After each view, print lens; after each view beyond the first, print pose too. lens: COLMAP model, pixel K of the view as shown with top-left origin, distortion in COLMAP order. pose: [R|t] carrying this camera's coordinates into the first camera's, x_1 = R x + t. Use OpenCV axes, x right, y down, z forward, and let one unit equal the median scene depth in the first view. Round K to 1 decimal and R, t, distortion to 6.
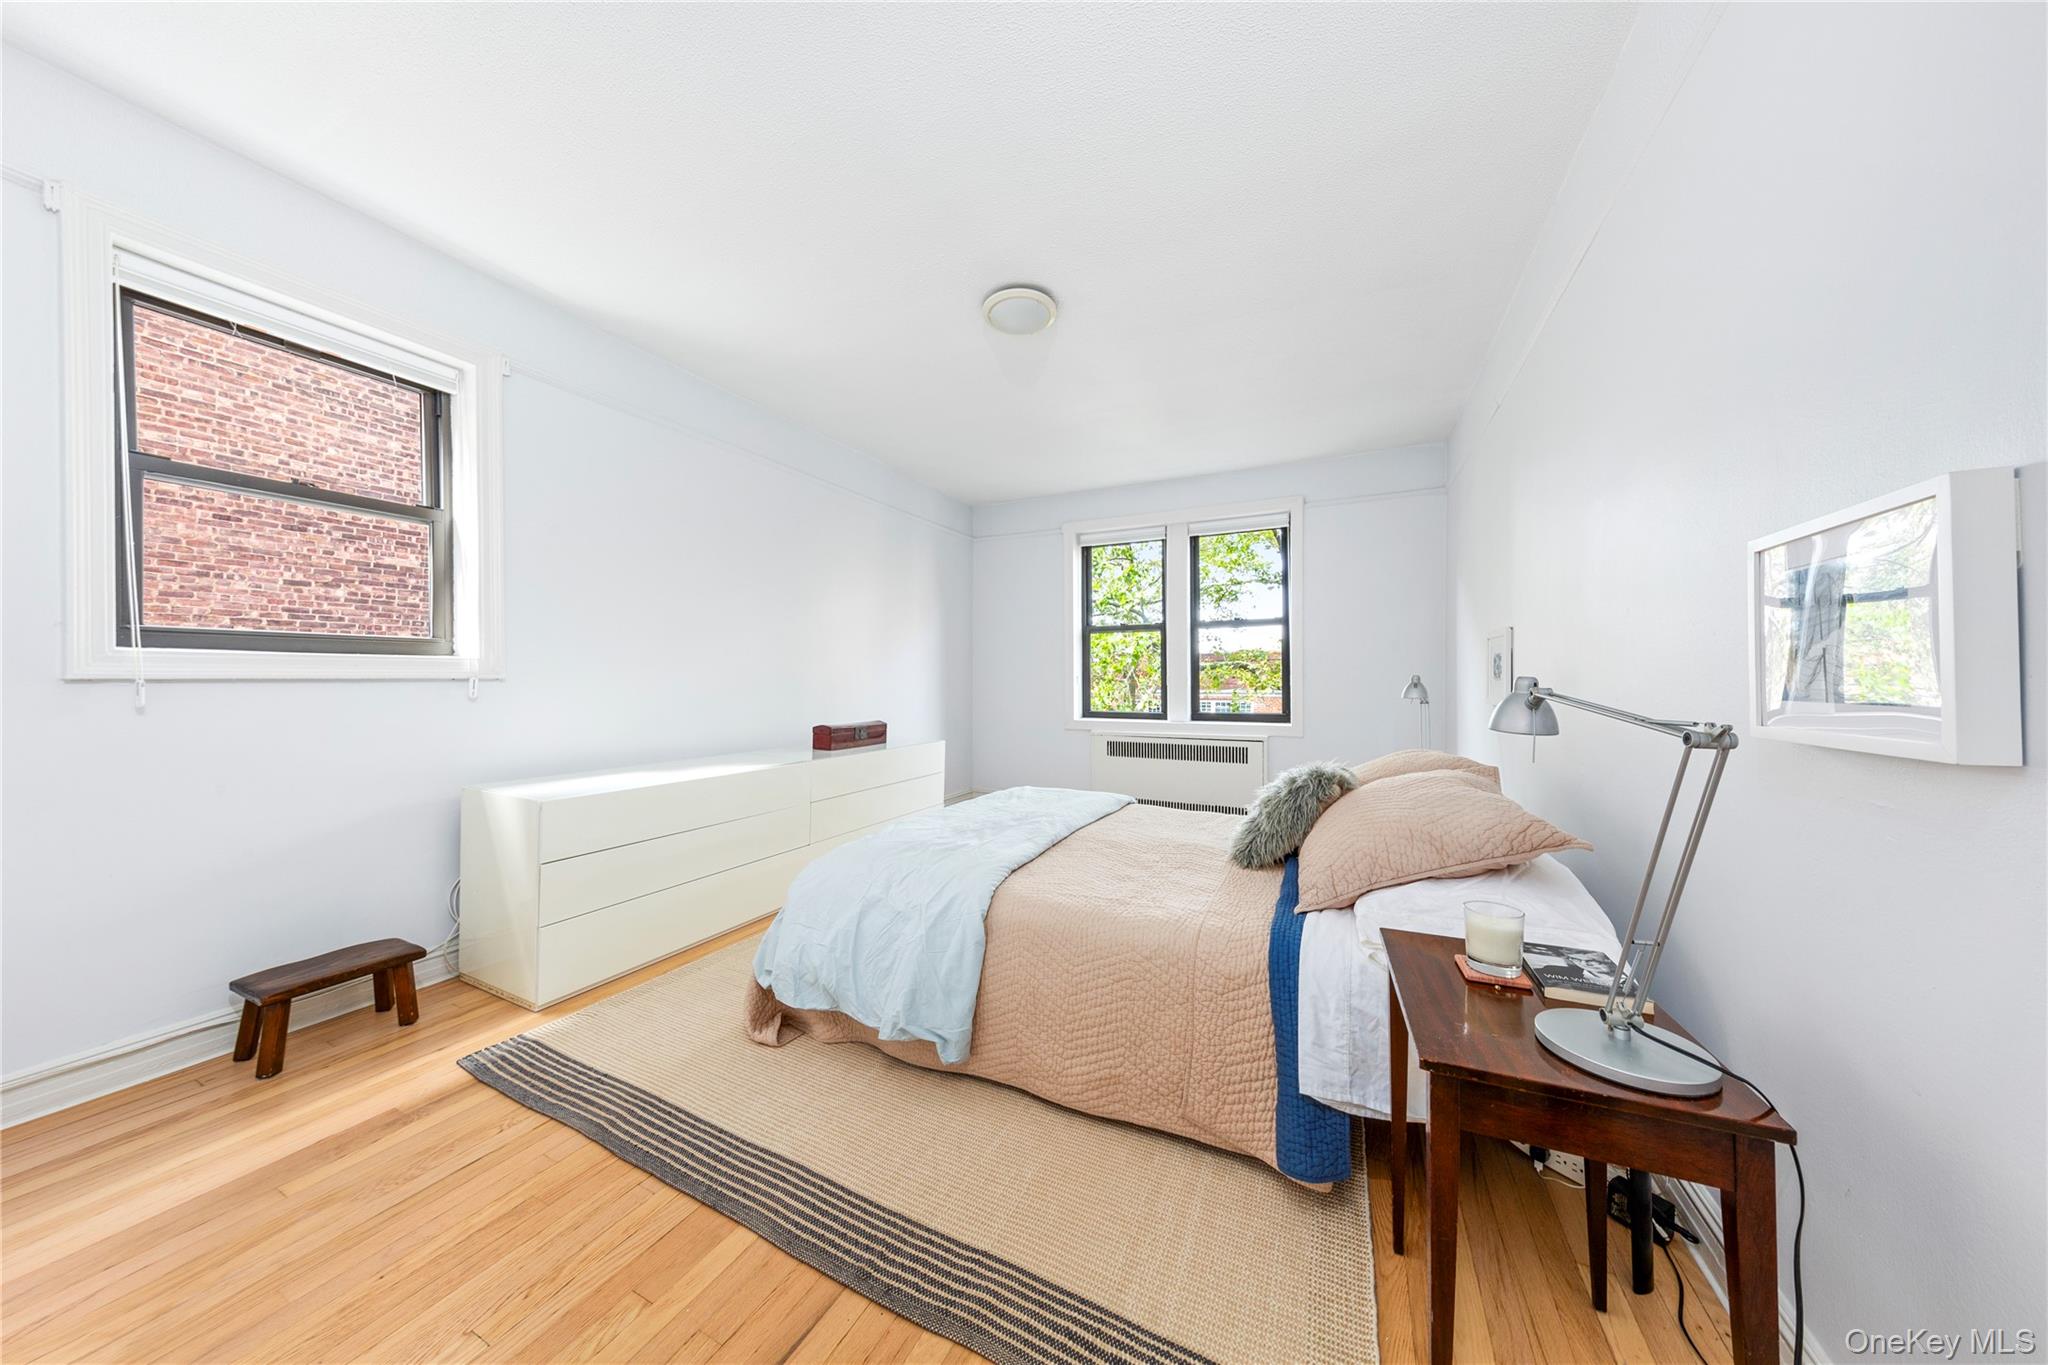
lens RADIAL K [[640.4, 0, 1020.1], [0, 640.4, 688.9], [0, 0, 1]] dist [0.000807, 0.000004]
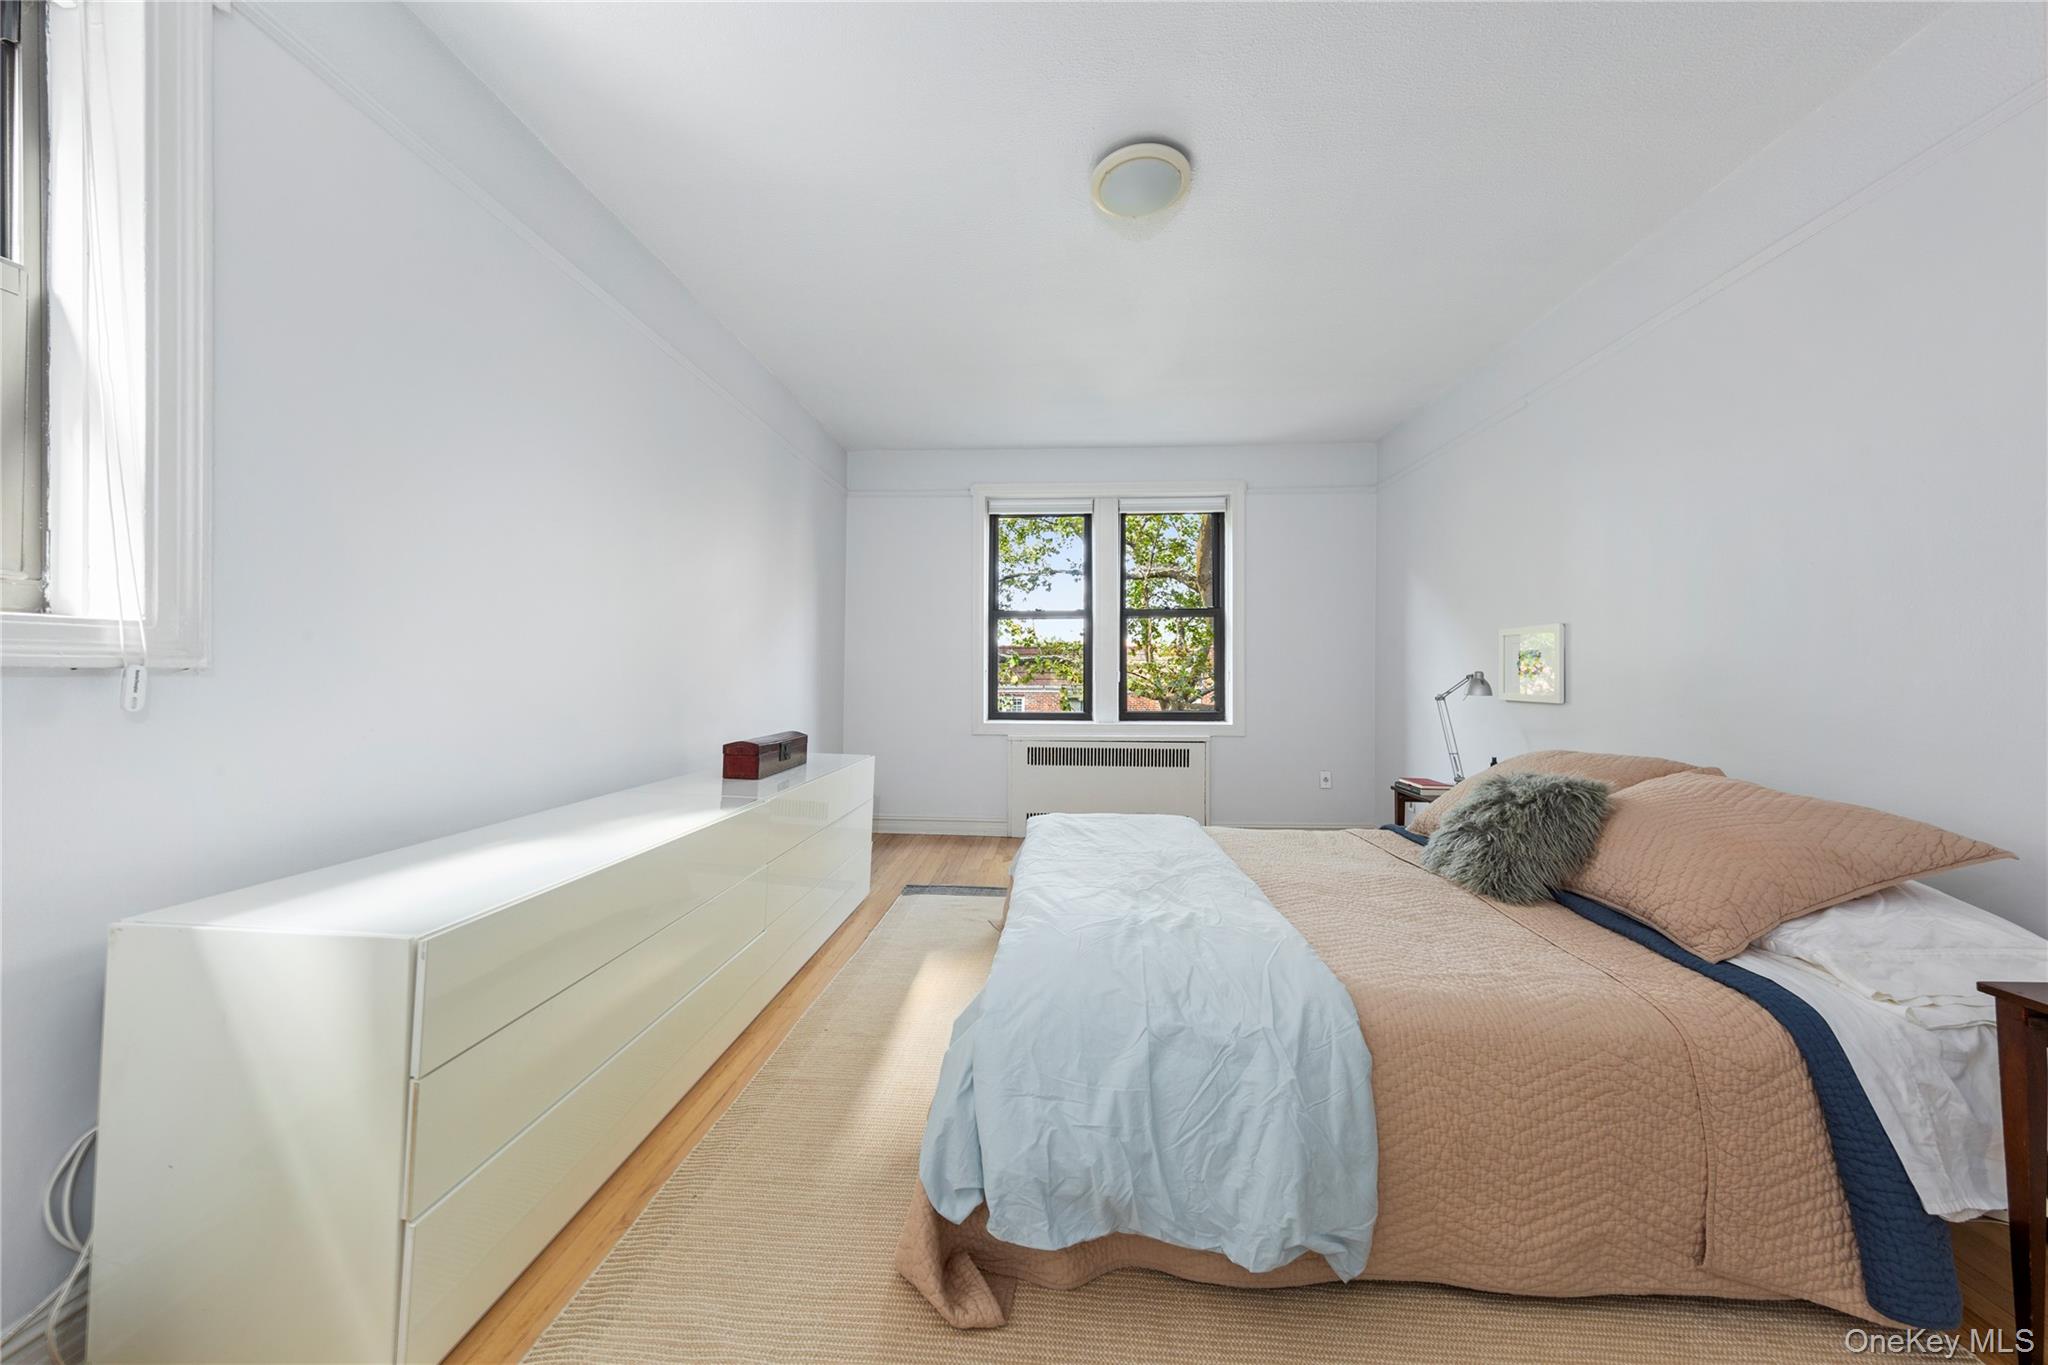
lens RADIAL K [[697.9, 0, 1015.6], [0, 697.9, 674.8], [0, 0, 1]] dist [0.004350, 0.000003]
pose [[0.925112, 0.003192, 0.379680, -0.467146], [0.001772, 0.999917, -0.012725, -0.004281], [-0.379689, 0.012445, 0.925030, 0.324447]]
